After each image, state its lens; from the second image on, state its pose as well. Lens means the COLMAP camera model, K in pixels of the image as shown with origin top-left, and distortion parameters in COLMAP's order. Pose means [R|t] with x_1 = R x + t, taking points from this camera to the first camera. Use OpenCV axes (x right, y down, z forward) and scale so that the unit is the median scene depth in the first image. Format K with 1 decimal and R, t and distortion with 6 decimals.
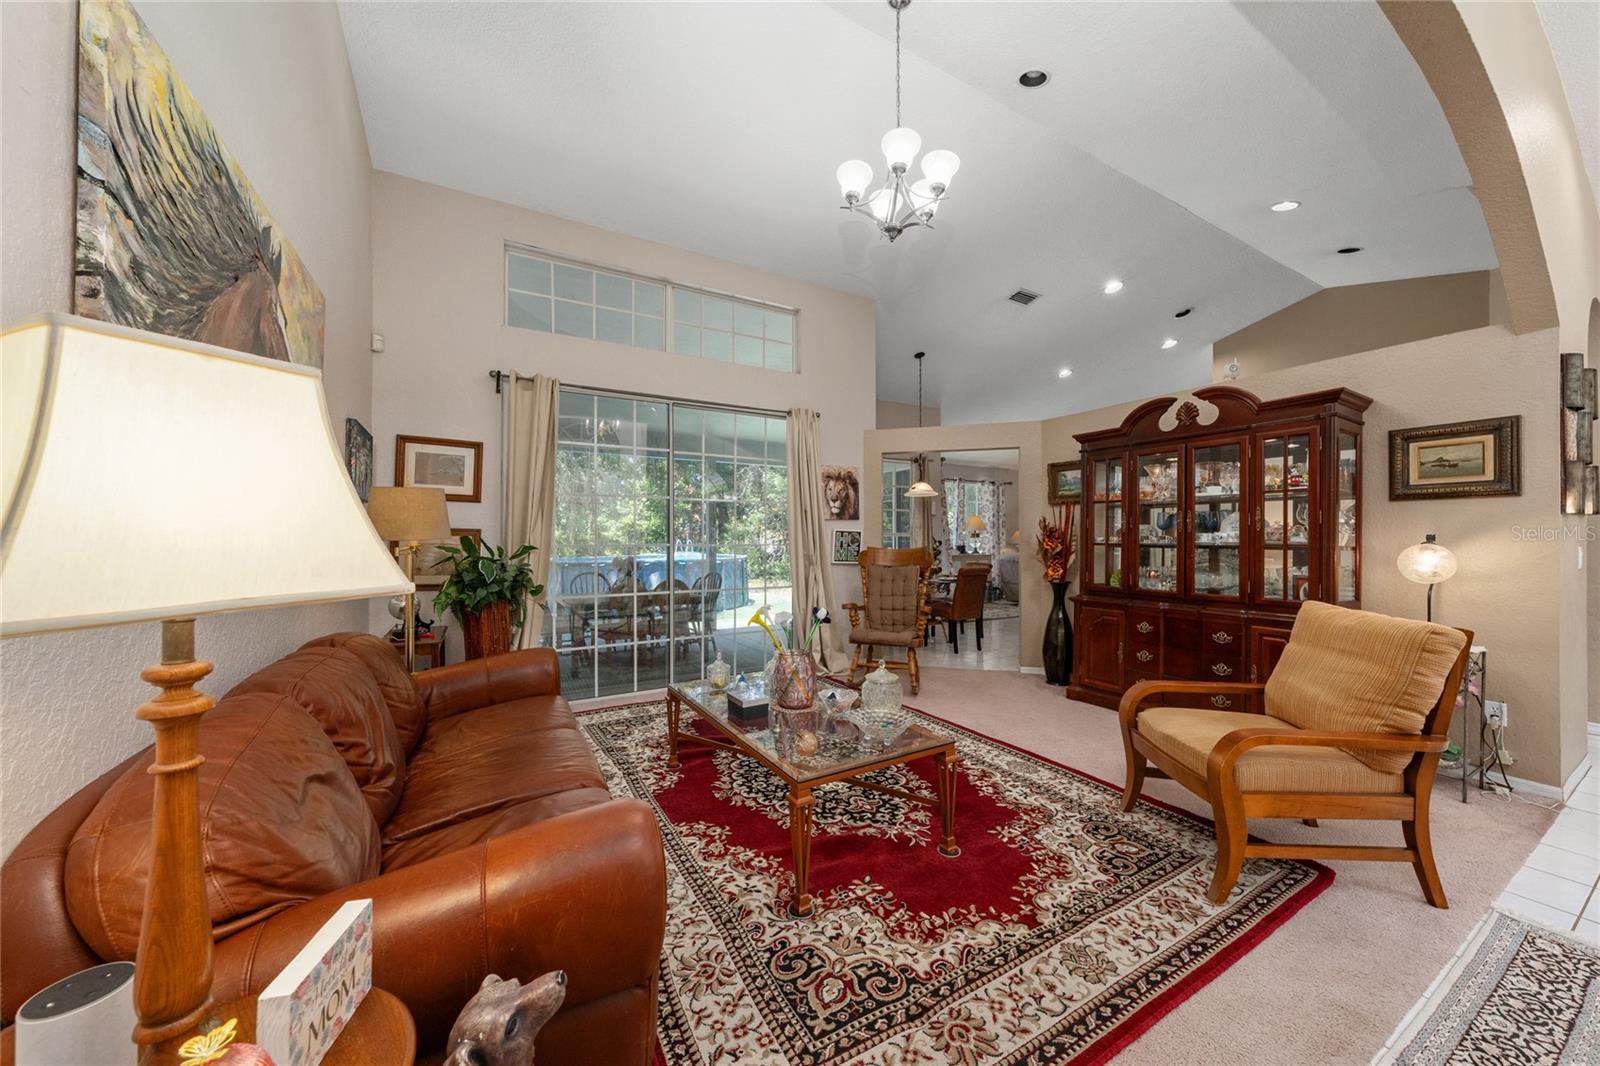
lens RADIAL K [[550.3, 0, 799.9], [0, 550.3, 538.4], [0, 0, 1]] dist [-0.002692, -0.000215]
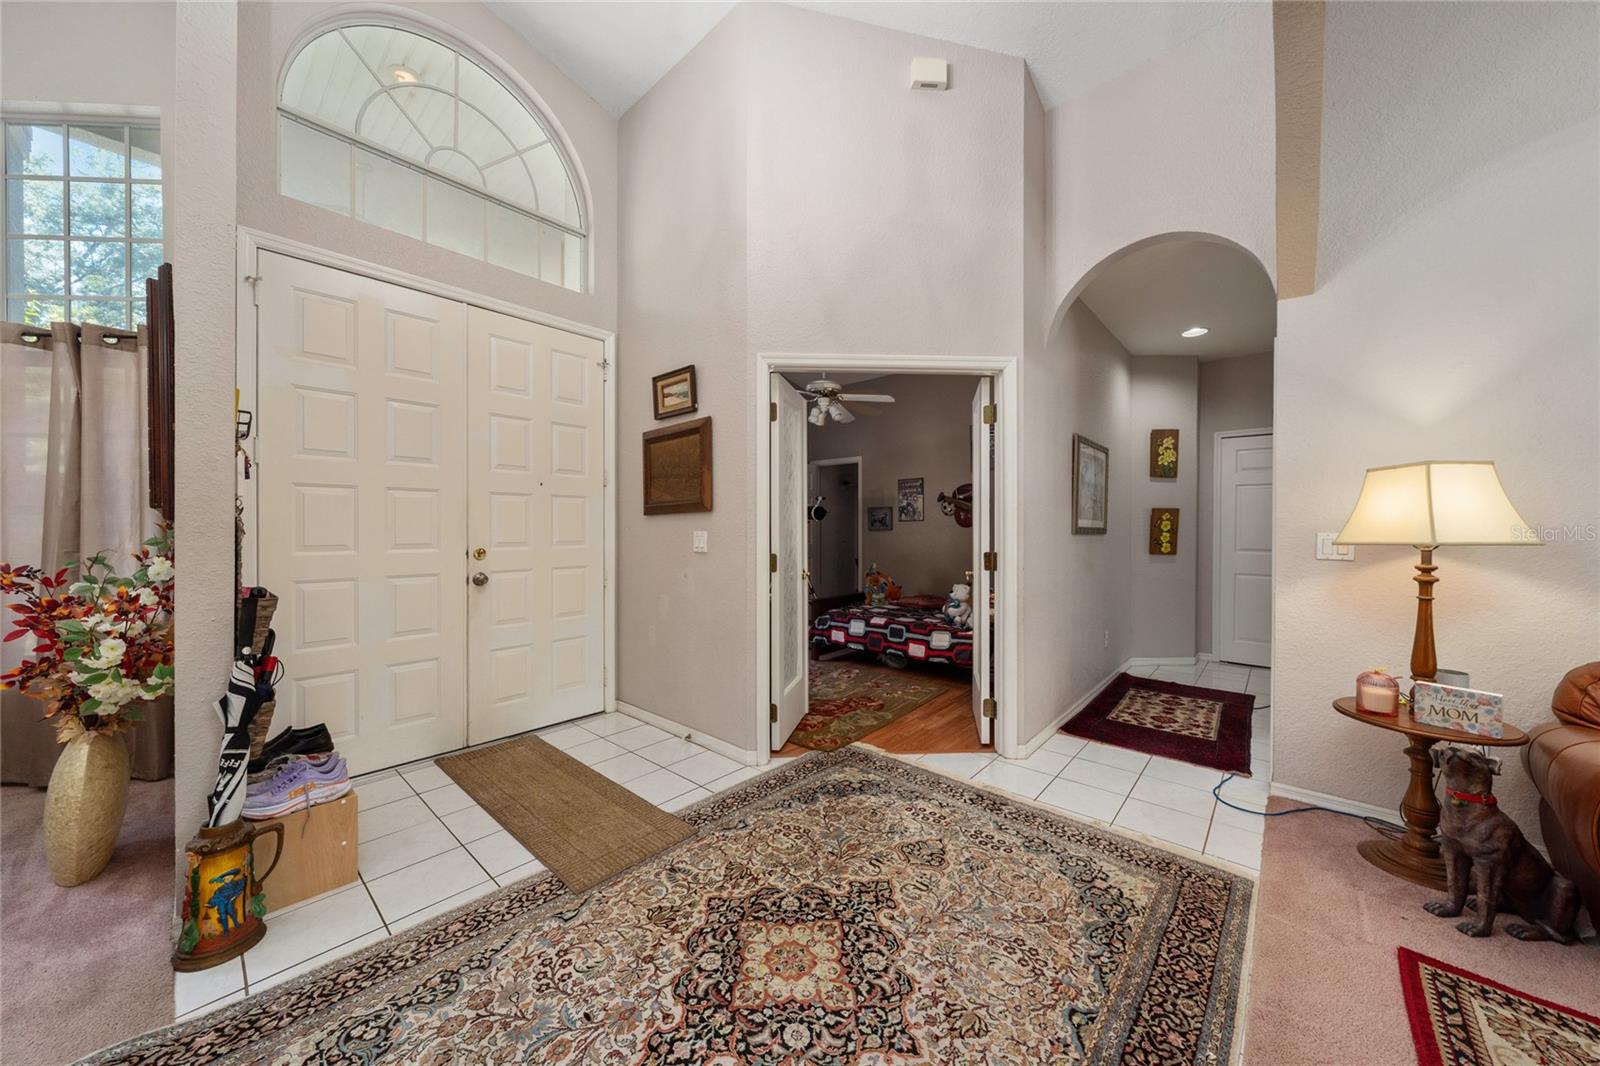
lens RADIAL K [[547.1, 0, 792.4], [0, 547.1, 532.3], [0, 0, 1]] dist [-0.000264, 0.000031]
pose [[-0.946626, 0.004445, -0.322302, 0.810971], [0.001972, 0.999966, 0.007998, 0.005570], [0.322327, 0.006936, -0.946603, 0.703579]]
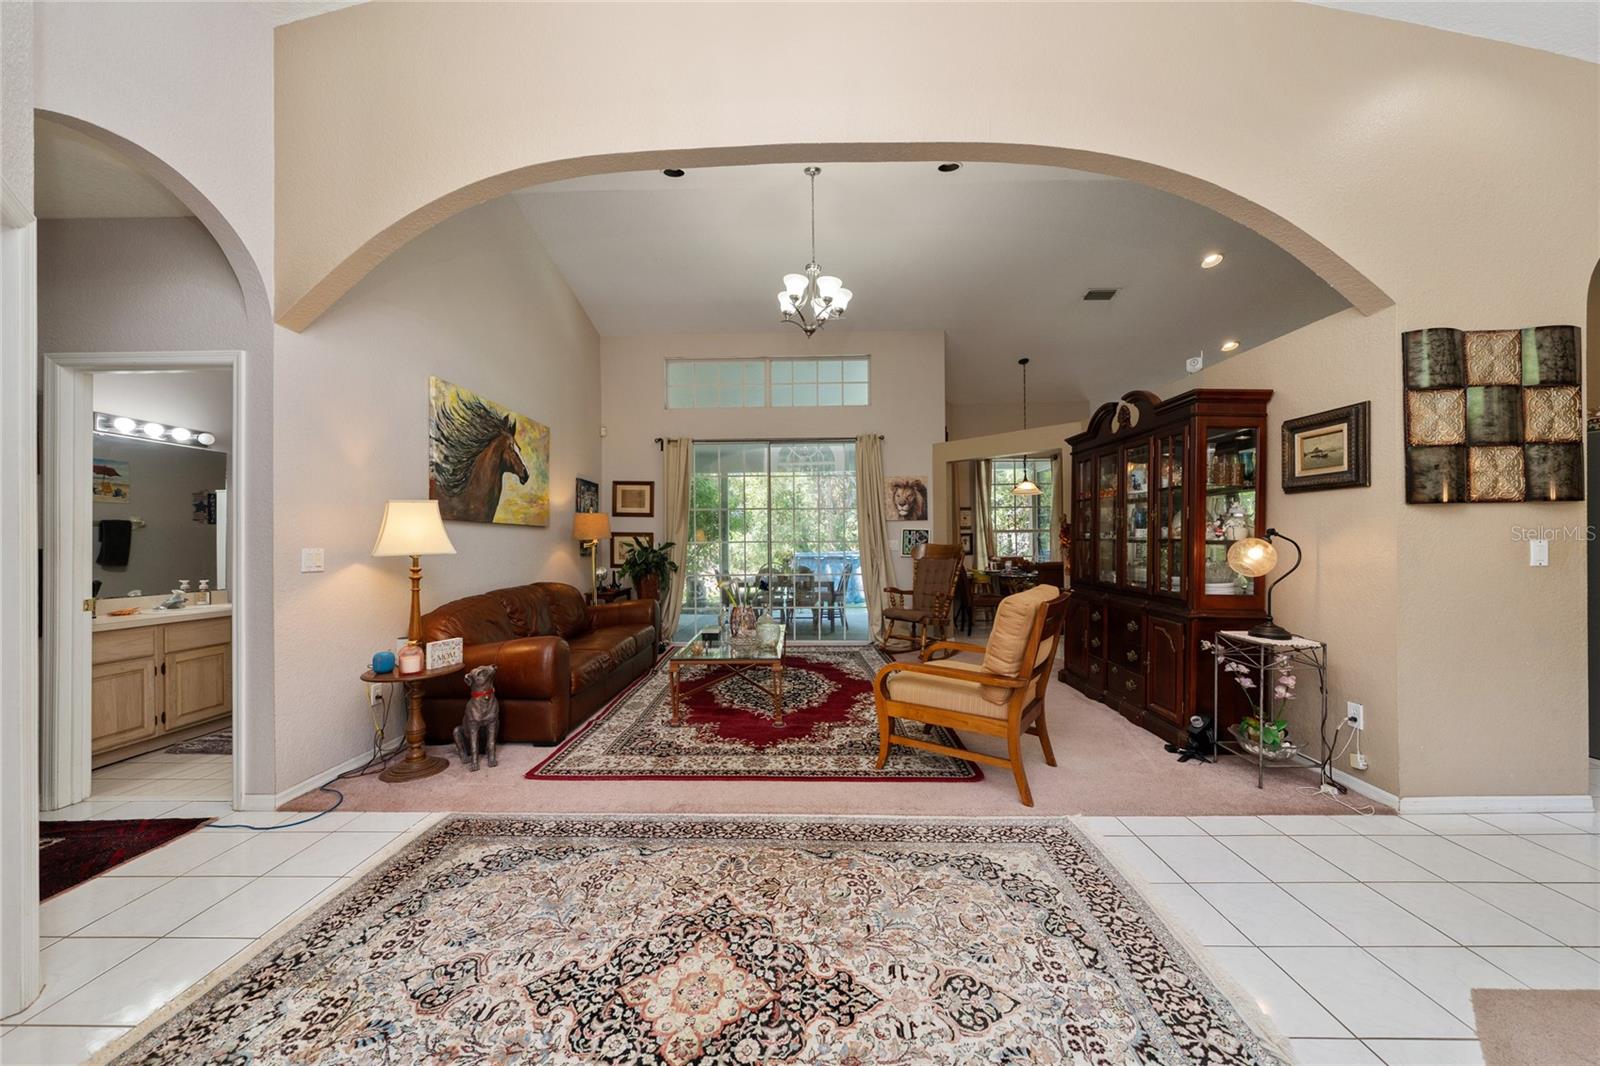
lens RADIAL K [[546.1, 0, 800.4], [0, 546.1, 538.2], [0, 0, 1]] dist [-0.000153, -0.000057]
pose [[0.861188, -0.006106, -0.508250, 1.016151], [0.008512, 0.999961, 0.002410, 0.000710], [0.508215, -0.006402, 0.861206, -0.333890]]
